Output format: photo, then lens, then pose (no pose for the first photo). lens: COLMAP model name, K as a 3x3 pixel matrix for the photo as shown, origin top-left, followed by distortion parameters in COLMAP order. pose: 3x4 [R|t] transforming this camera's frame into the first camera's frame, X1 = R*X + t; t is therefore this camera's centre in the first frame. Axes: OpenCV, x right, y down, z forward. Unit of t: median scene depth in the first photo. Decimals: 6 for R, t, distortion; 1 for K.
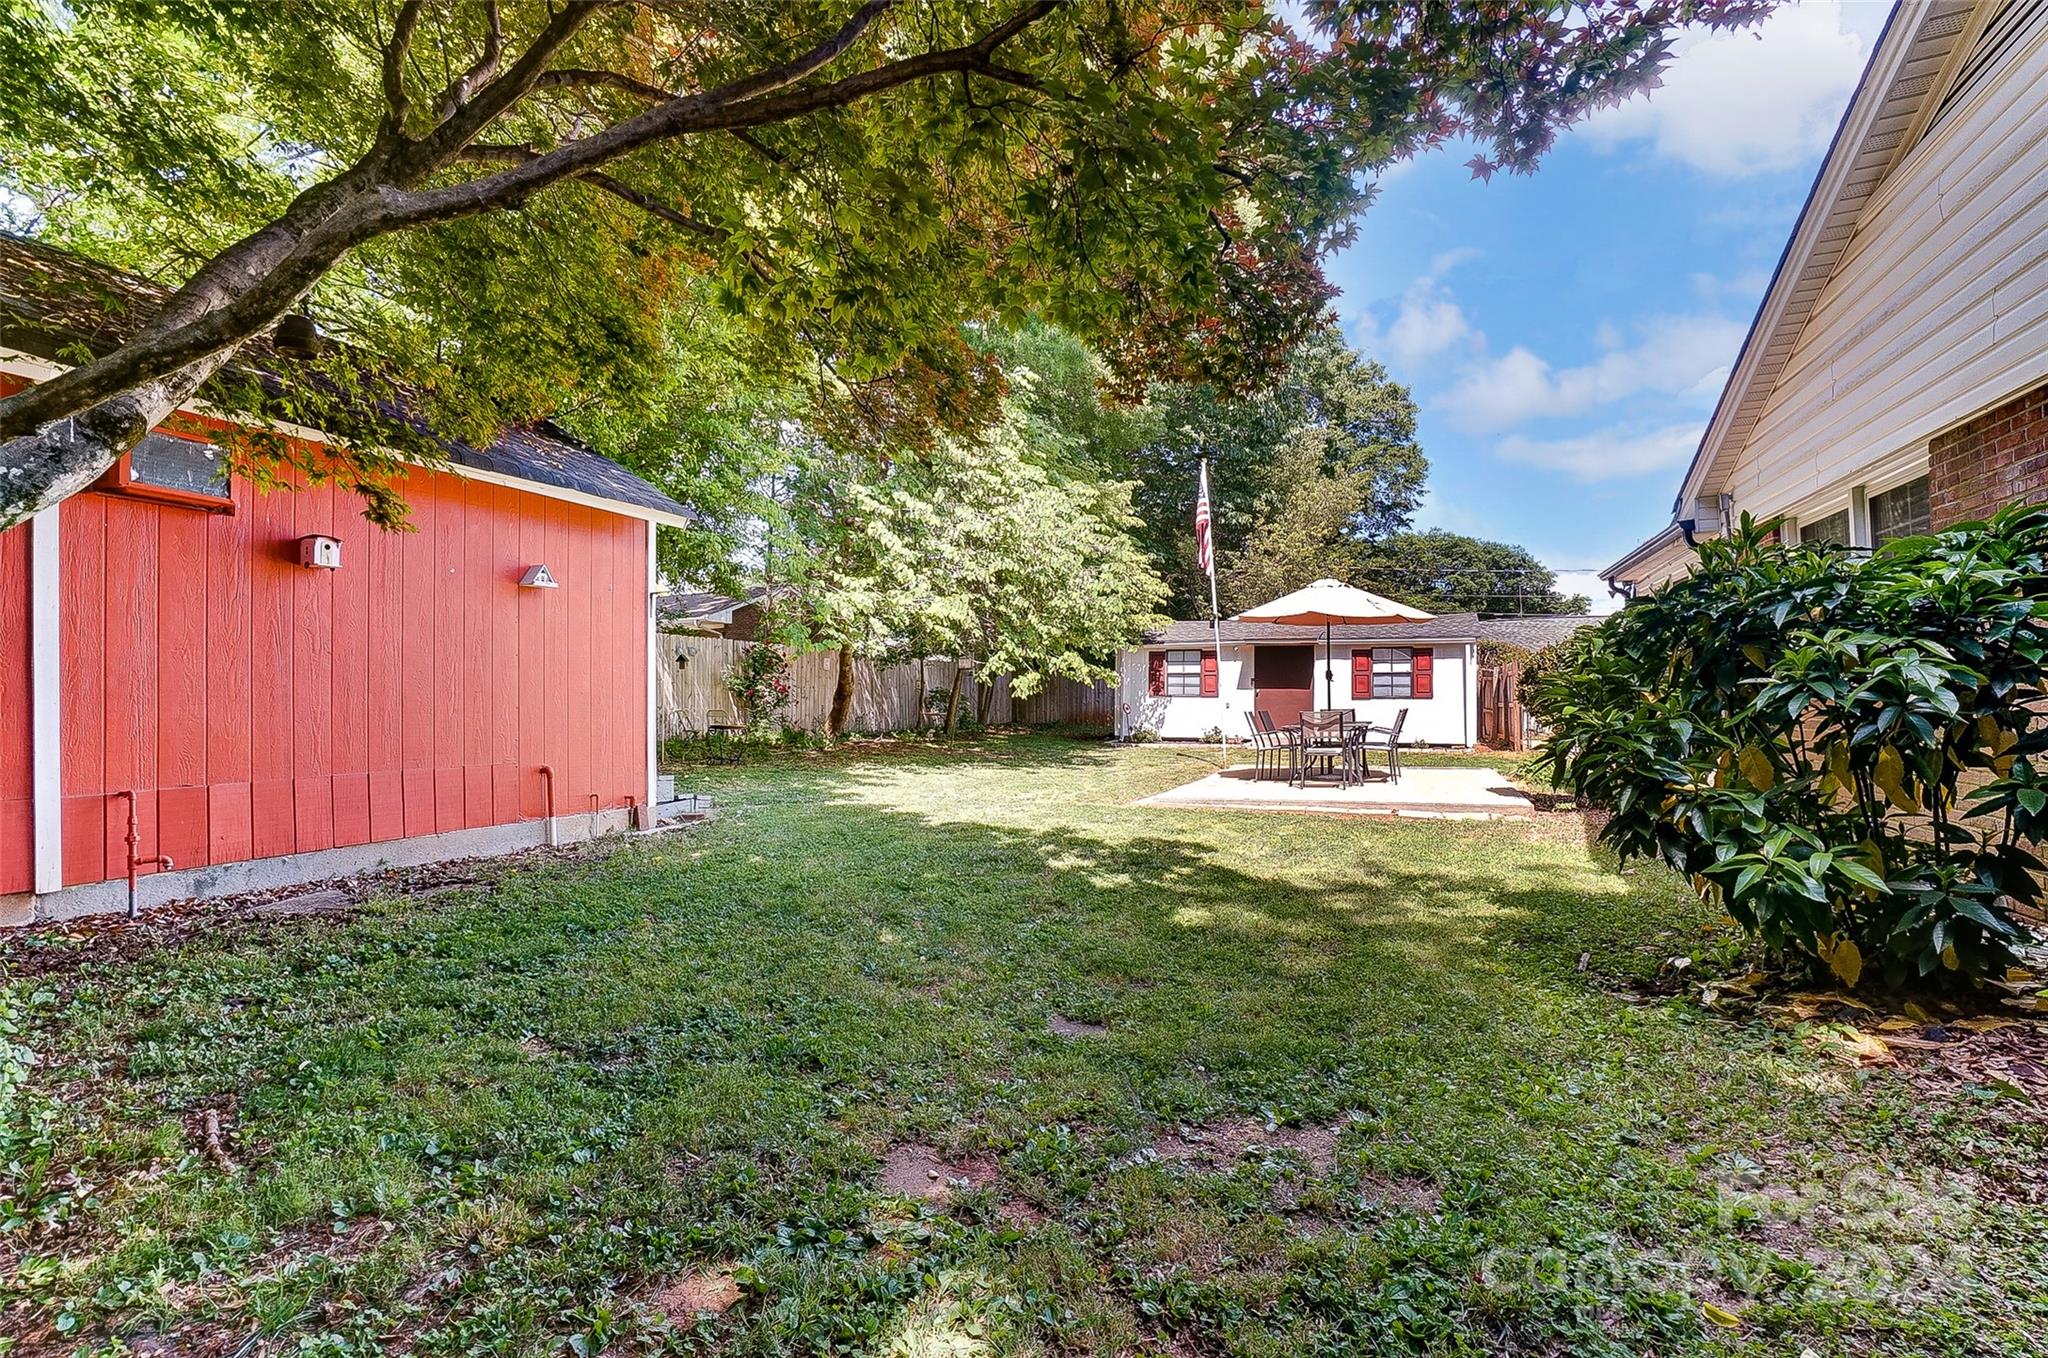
lens RADIAL K [[917.3, 0, 1025.4], [0, 917.3, 685.7], [0, 0, 1]] dist [-0.042620, 0.008967]
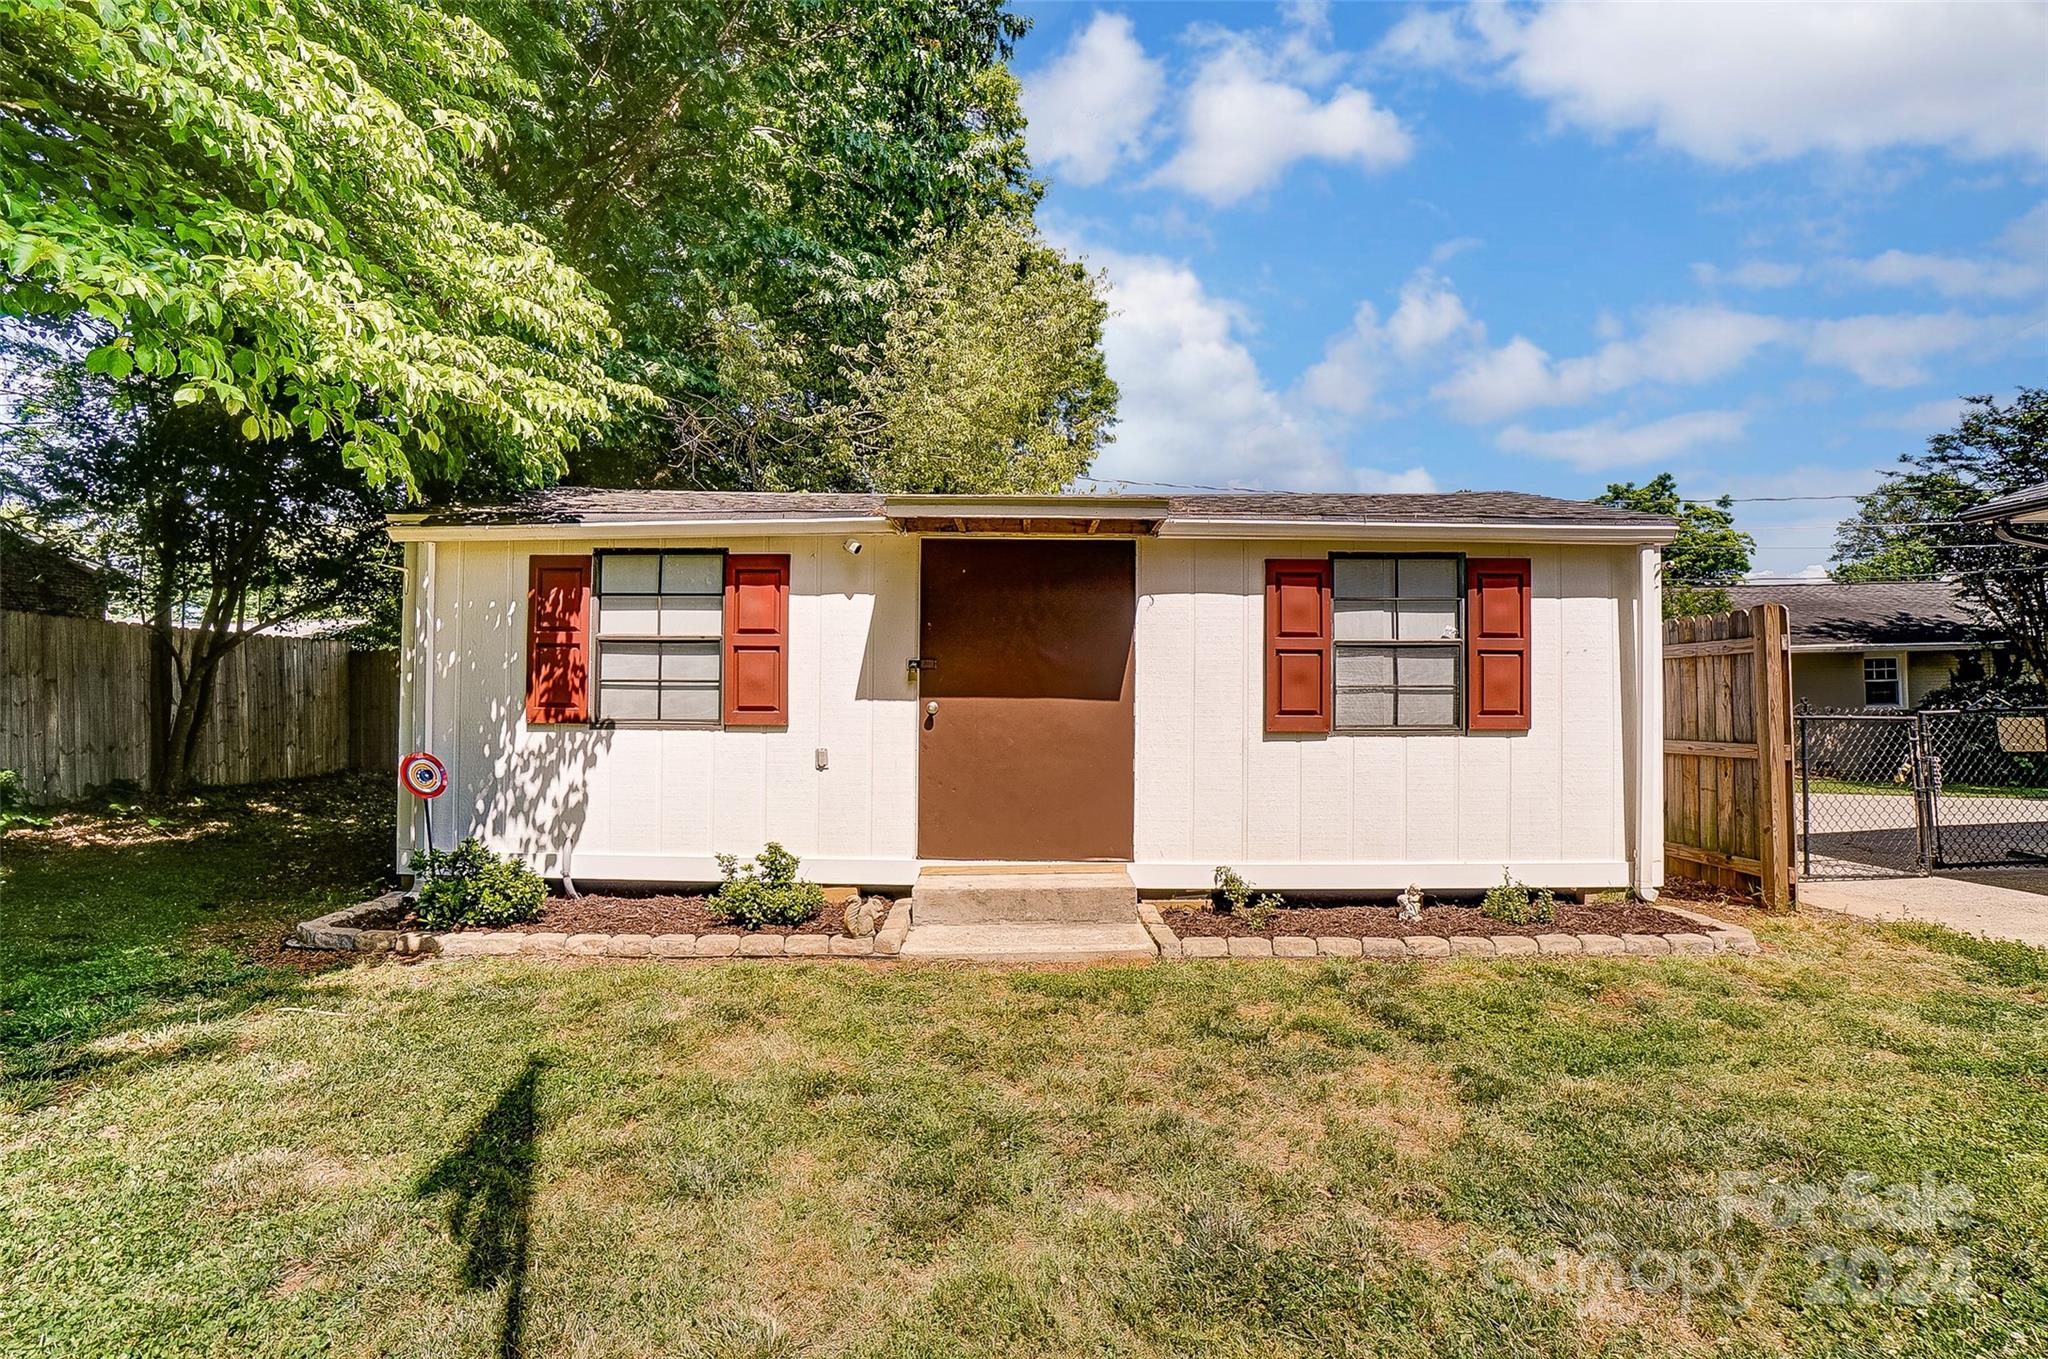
lens RADIAL K [[917.3, 0, 1028.9], [0, 917.3, 672.5], [0, 0, 1]] dist [-0.042620, 0.008967]
pose [[0.908151, 0.014235, 0.418402, 0.164848], [-0.003853, 0.999664, -0.025647, 0.002844], [-0.418626, 0.021679, 0.907900, 0.736273]]
